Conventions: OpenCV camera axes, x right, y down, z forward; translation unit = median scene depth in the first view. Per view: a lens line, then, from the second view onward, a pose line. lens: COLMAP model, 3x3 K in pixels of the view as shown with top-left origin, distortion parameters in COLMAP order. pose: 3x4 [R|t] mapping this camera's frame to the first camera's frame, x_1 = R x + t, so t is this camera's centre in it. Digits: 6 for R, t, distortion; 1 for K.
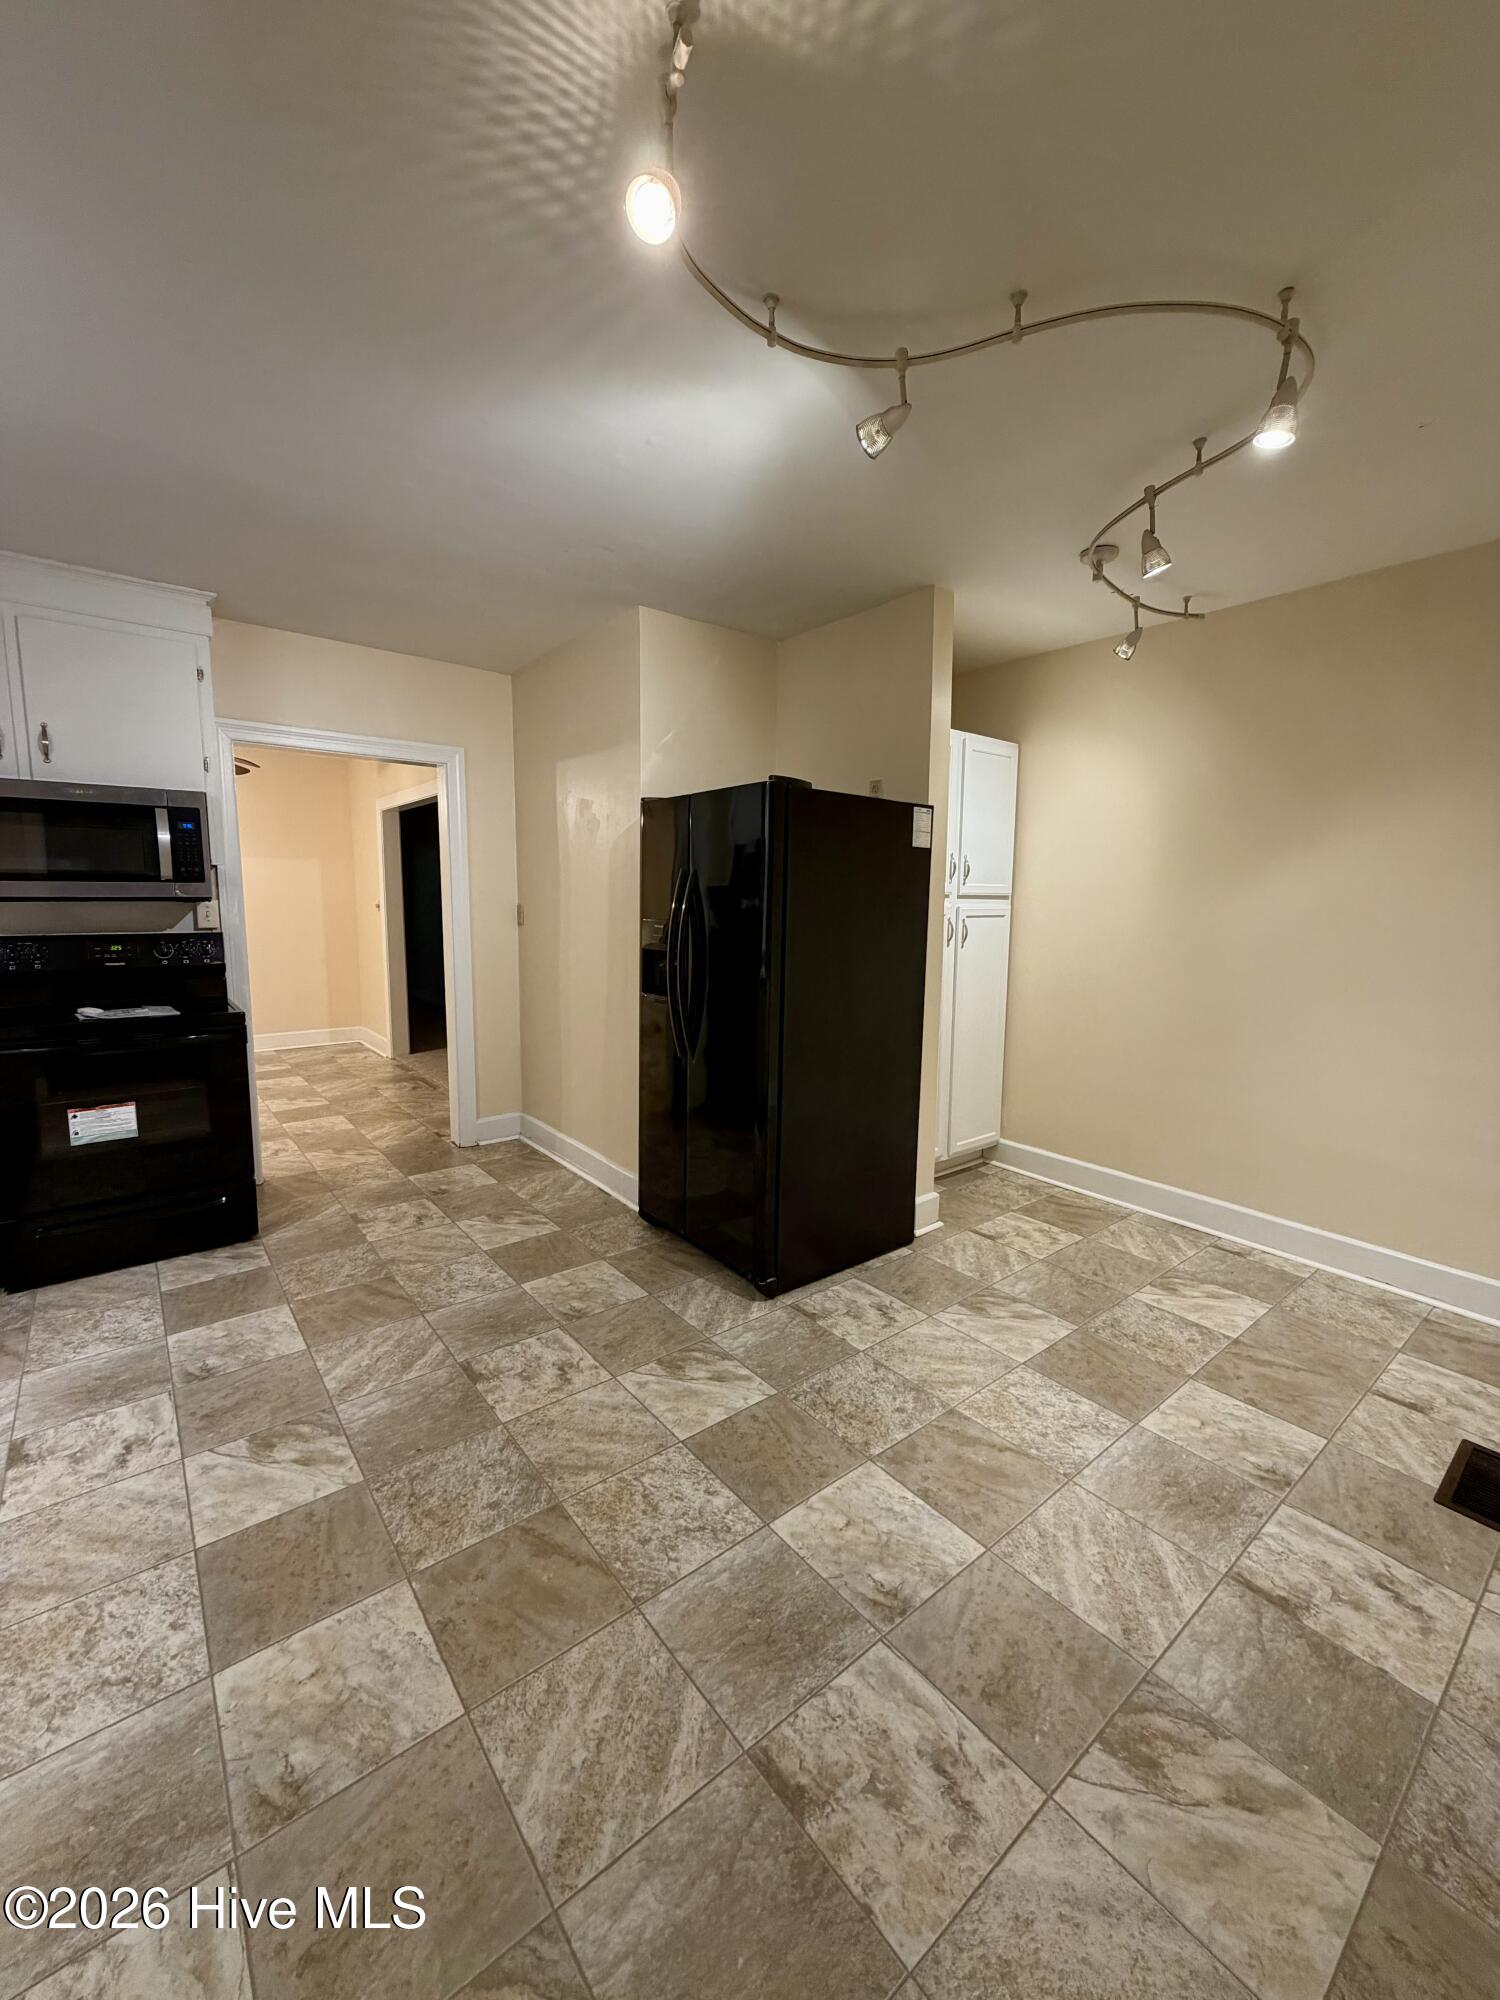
lens RADIAL K [[792.9, 0, 743.1], [0, 792.9, 988.1], [0, 0, 1]] dist [0.006378, -0.000512]
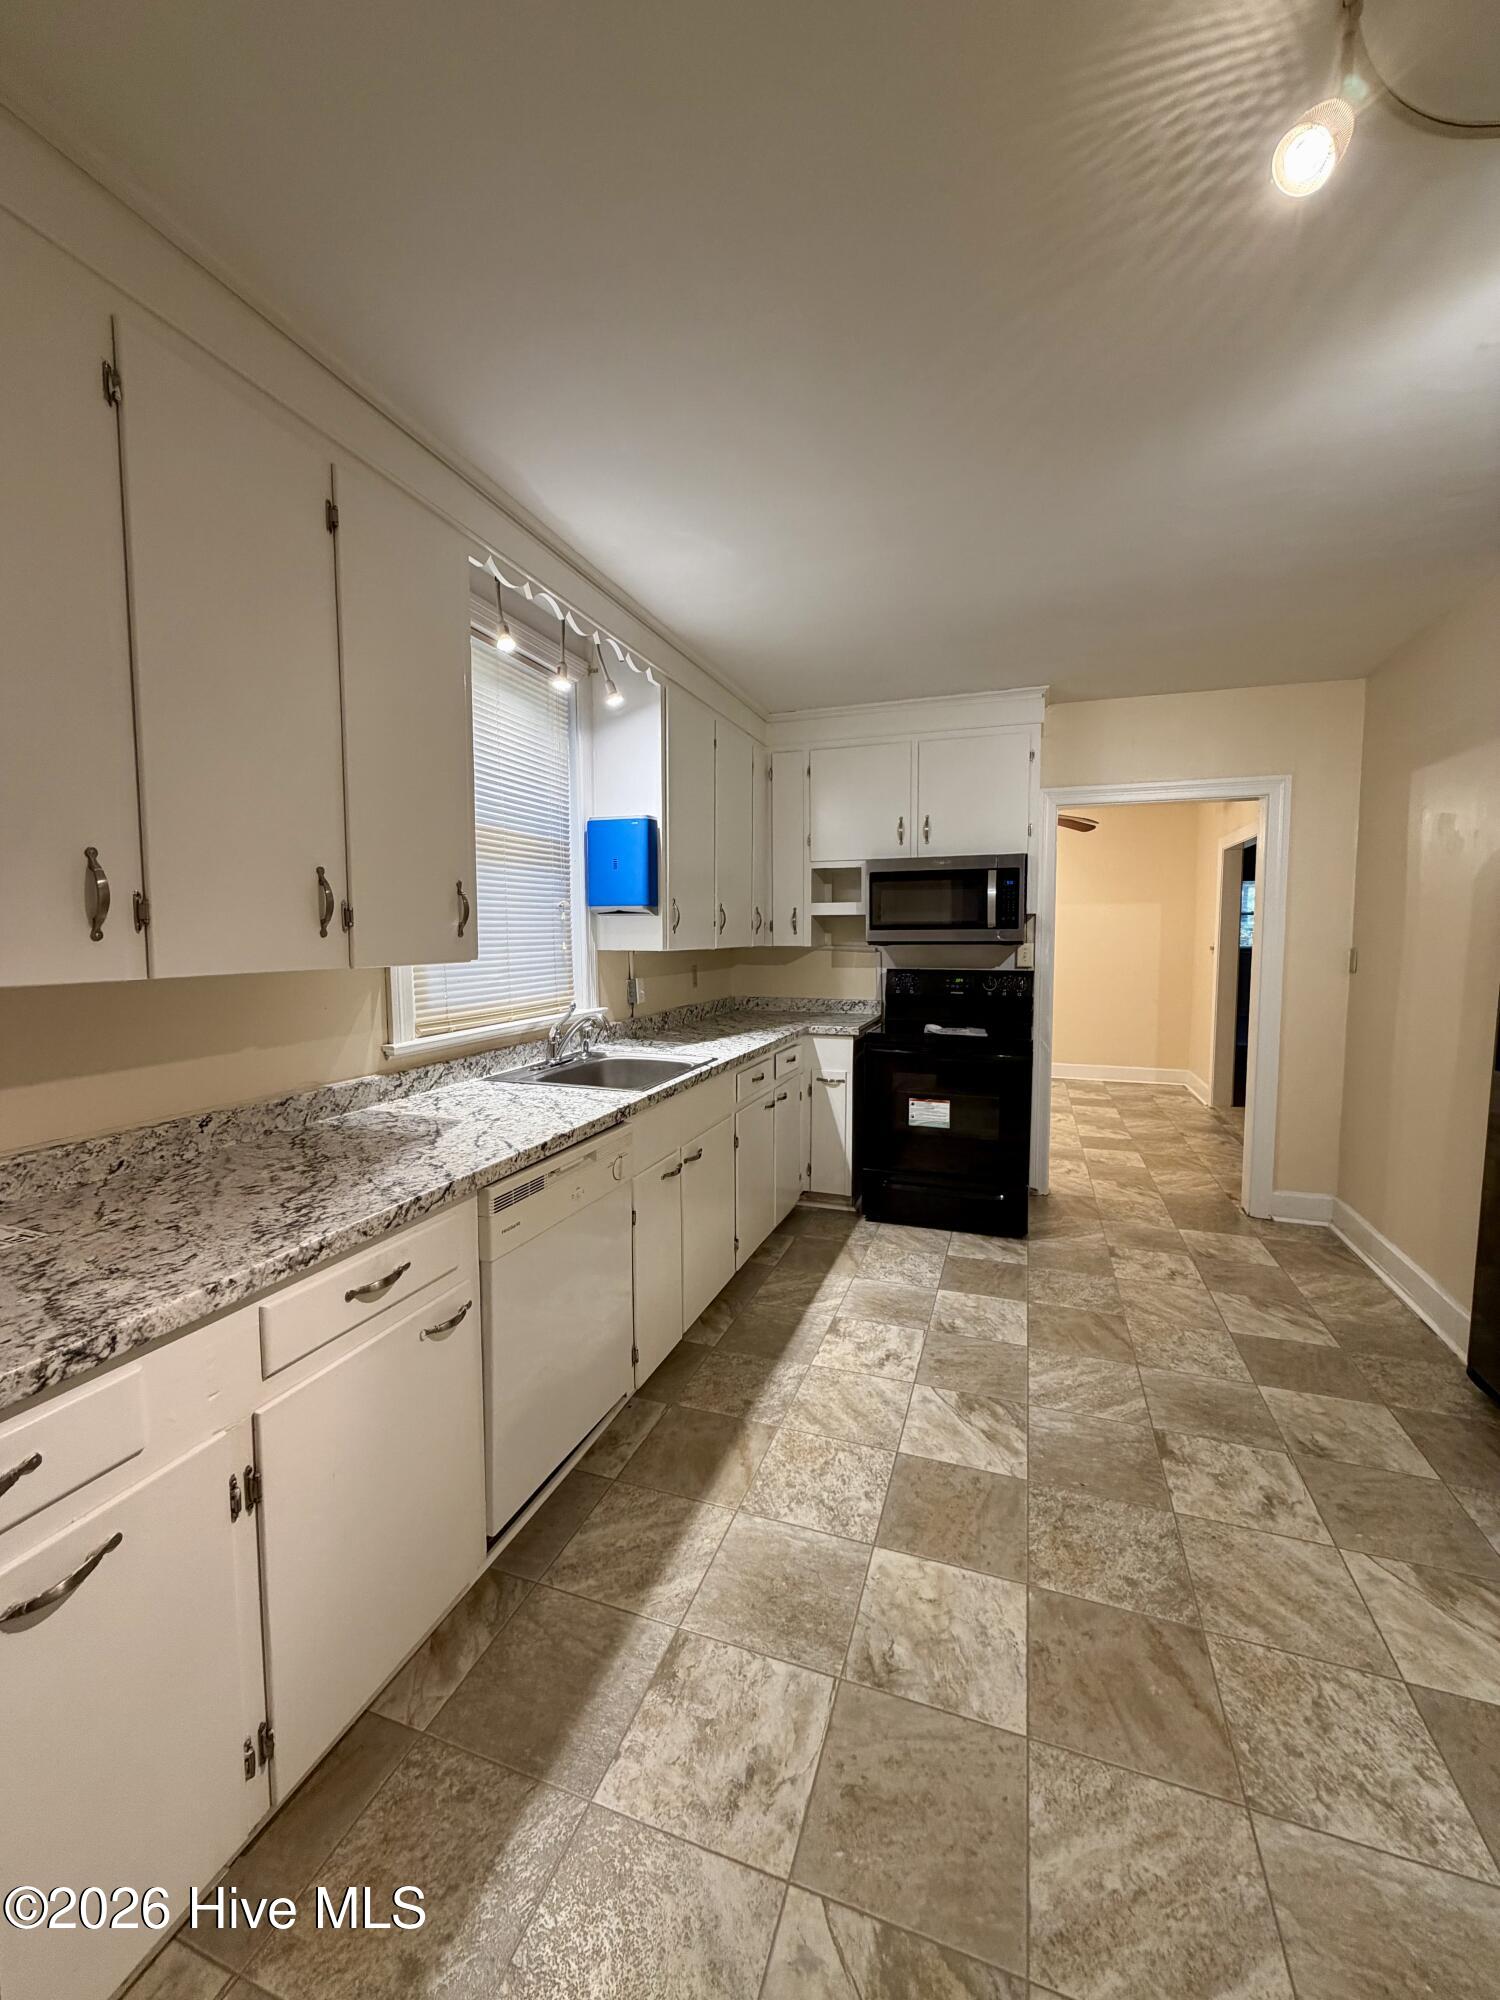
lens RADIAL K [[792.9, 0, 764.7], [0, 792.9, 995.9], [0, 0, 1]] dist [0.006378, -0.000512]
pose [[0.545811, 0.054759, -0.836117, 0.180727], [-0.091567, 0.995784, 0.005442, -0.007004], [0.832890, 0.073591, 0.548524, 0.061454]]
